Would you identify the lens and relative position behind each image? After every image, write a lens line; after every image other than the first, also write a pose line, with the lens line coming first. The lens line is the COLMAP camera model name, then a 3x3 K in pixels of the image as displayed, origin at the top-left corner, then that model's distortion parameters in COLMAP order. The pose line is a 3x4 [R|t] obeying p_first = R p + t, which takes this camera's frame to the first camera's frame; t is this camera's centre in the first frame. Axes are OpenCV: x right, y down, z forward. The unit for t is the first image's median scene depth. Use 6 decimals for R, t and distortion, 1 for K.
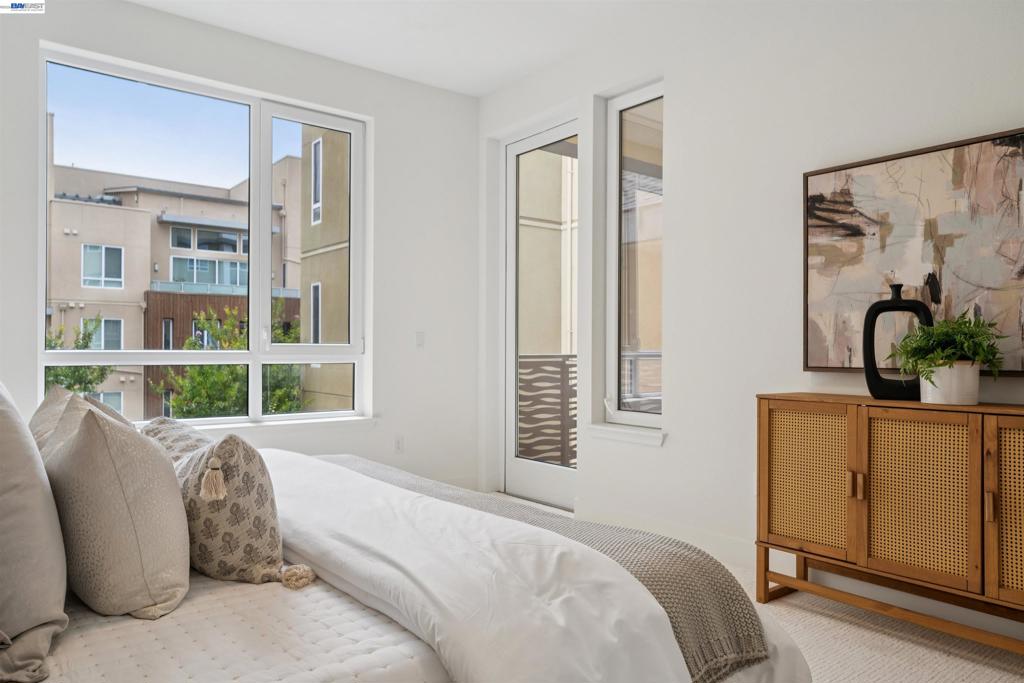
lens RADIAL K [[683.7, 0, 512.0], [0, 683.7, 341.5], [0, 0, 1]] dist [0.001991, 0.000812]
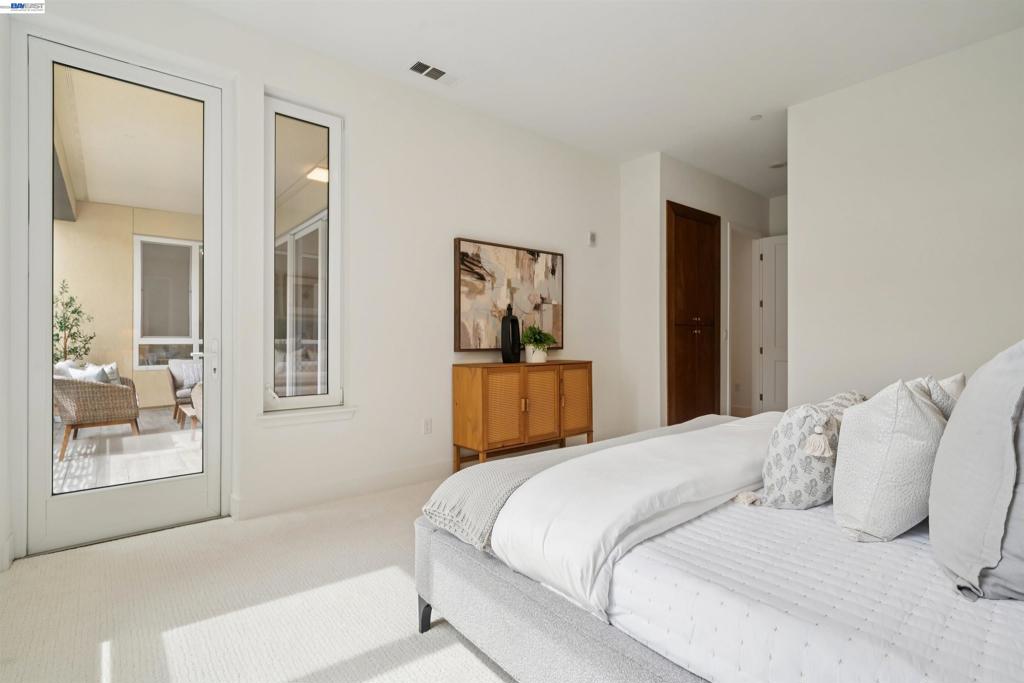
lens RADIAL K [[479.5, 0, 512.0], [0, 479.5, 341.5], [0, 0, 1]] dist [0.000837, 0.000359]
pose [[-0.009194, -0.010023, 0.999907, -0.832572], [-0.010067, 0.999900, 0.009931, 0.003584], [-0.999907, -0.009975, -0.009294, 0.921114]]
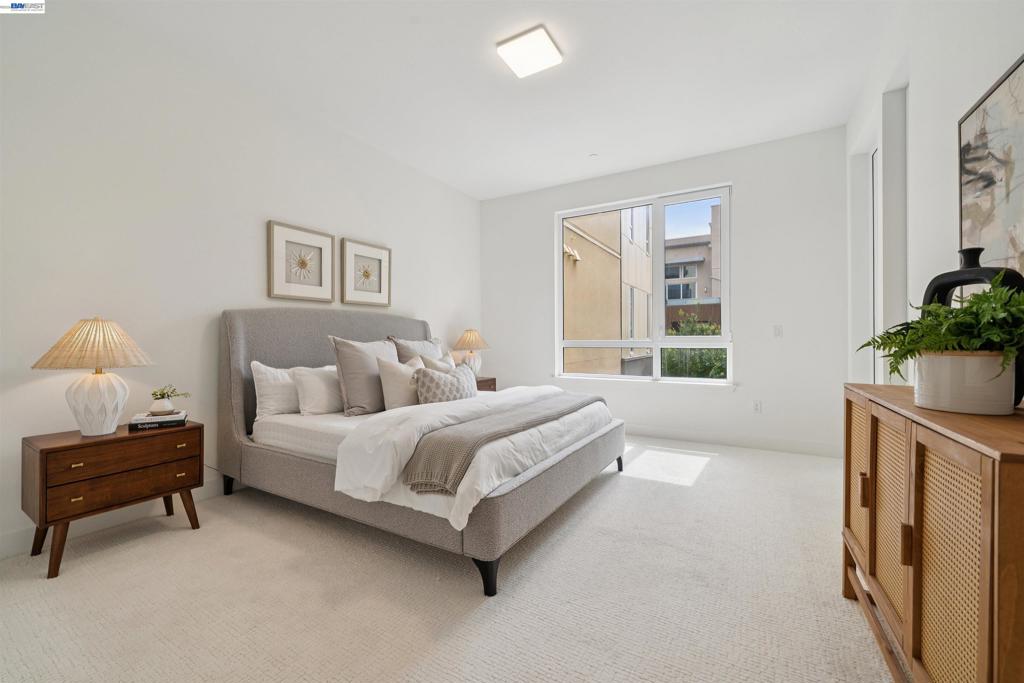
lens RADIAL K [[432.5, 0, 512.0], [0, 432.5, 341.5], [0, 0, 1]] dist [-0.000160, -0.000140]
pose [[0.373243, -0.002841, -0.927729, 0.746240], [0.016880, 0.999851, 0.003729, 0.008316], [0.927580, -0.017051, 0.373235, 0.319039]]
